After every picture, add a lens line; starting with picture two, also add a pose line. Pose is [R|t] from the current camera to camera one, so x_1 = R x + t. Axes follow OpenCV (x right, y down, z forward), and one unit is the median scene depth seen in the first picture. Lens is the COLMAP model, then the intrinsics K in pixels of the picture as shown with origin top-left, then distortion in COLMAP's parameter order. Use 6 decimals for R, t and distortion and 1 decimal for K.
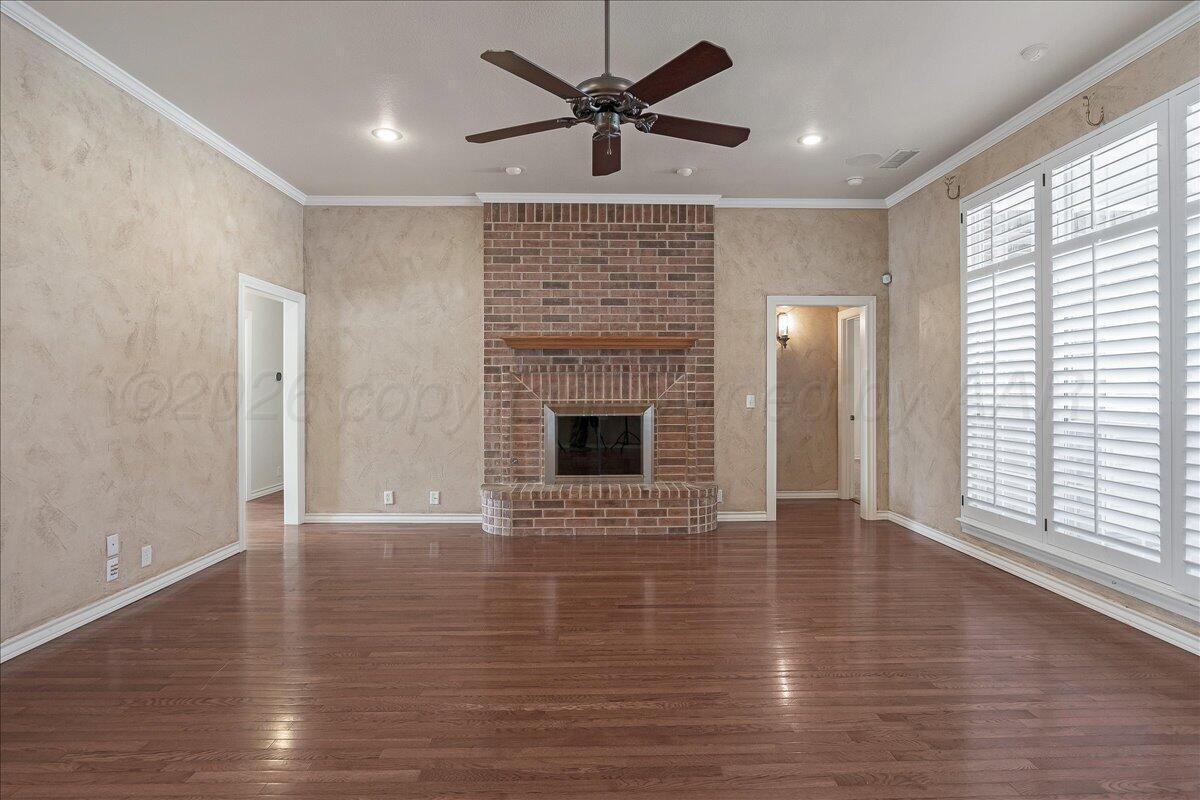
lens RADIAL K [[559.8, 0, 622.3], [0, 559.8, 394.0], [0, 0, 1]] dist [-0.014300, -0.000078]
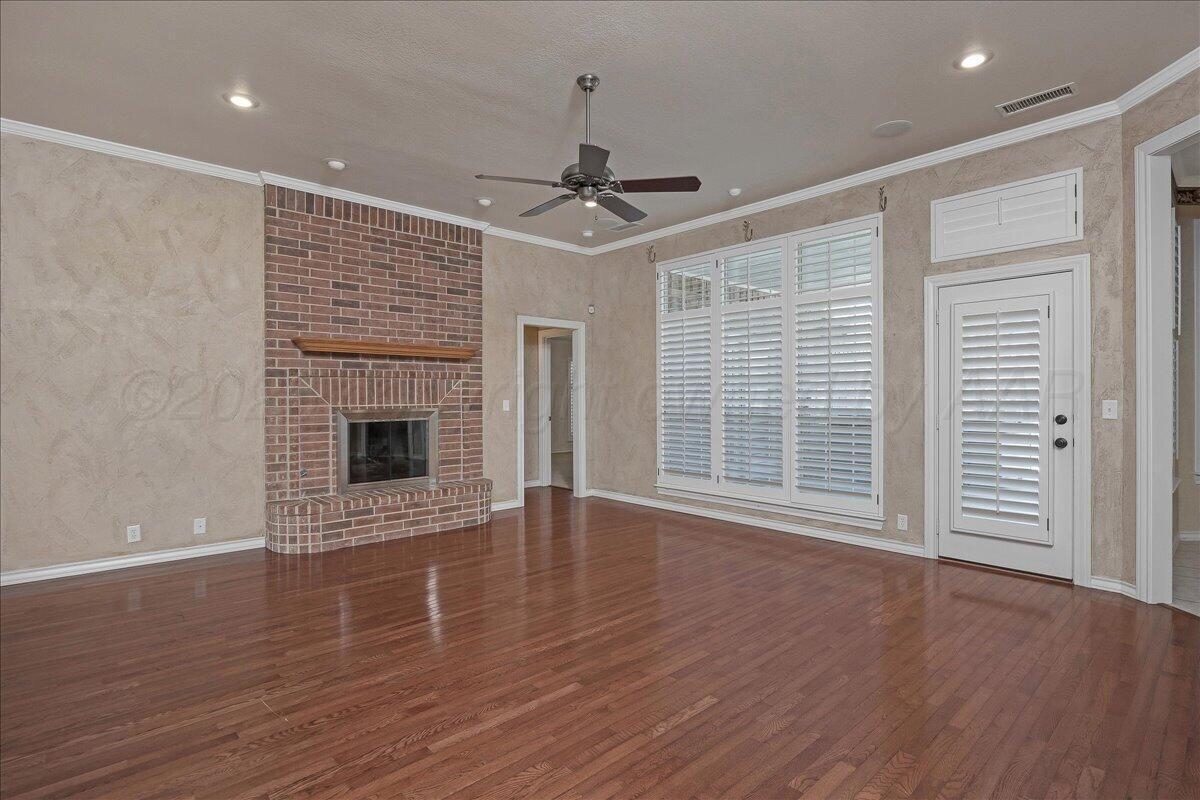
lens RADIAL K [[570.1, 0, 600.0], [0, 570.1, 400.0], [0, 0, 1]] dist [-0.012218, 0.000276]
pose [[0.760345, -0.005484, 0.649496, -0.420856], [0.006338, 0.999979, 0.001024, 0.002337], [-0.649488, 0.003338, 0.760365, -0.023038]]
